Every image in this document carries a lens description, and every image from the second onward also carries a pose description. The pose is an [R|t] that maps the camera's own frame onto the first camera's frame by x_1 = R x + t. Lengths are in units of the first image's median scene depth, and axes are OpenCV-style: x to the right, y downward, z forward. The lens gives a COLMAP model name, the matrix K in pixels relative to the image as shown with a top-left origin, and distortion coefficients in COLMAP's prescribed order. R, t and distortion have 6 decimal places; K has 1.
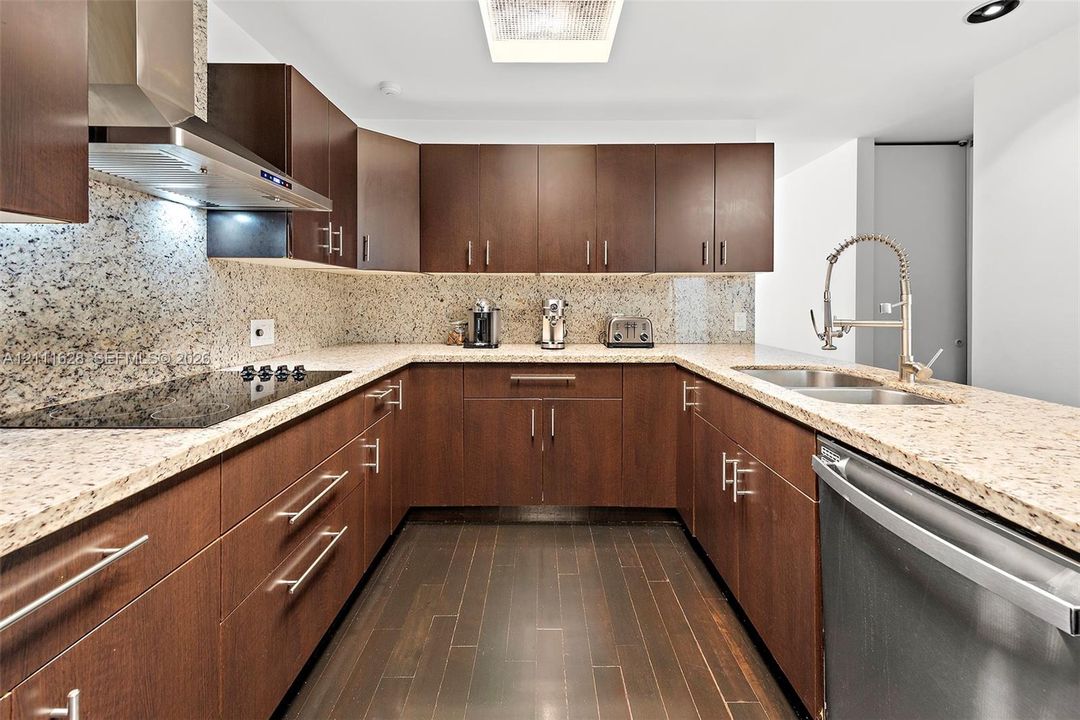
lens RADIAL K [[445.9, 0, 534.2], [0, 445.9, 306.4], [0, 0, 1]] dist [-0.000194, -0.000139]
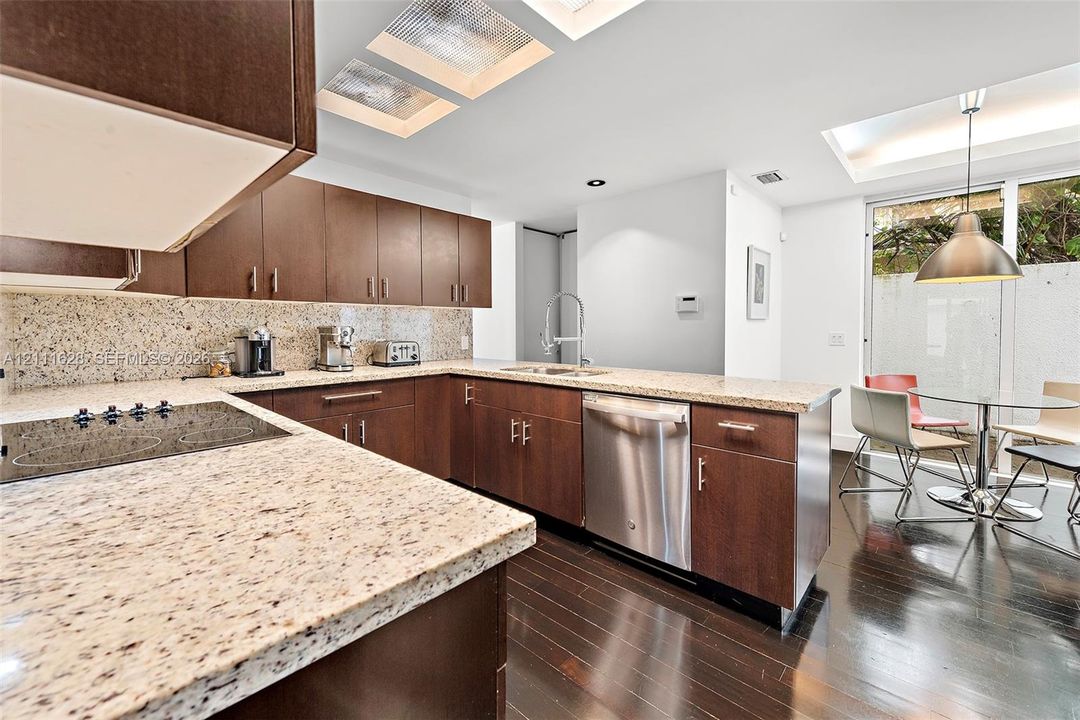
lens RADIAL K [[436.4, 0, 540.9], [0, 436.4, 343.5], [0, 0, 1]] dist [0.000088, -0.000042]
pose [[0.667968, -0.029944, 0.743588, -0.433297], [0.013371, 0.999512, 0.028239, 0.001397], [-0.744070, -0.008921, 0.668042, -0.096140]]
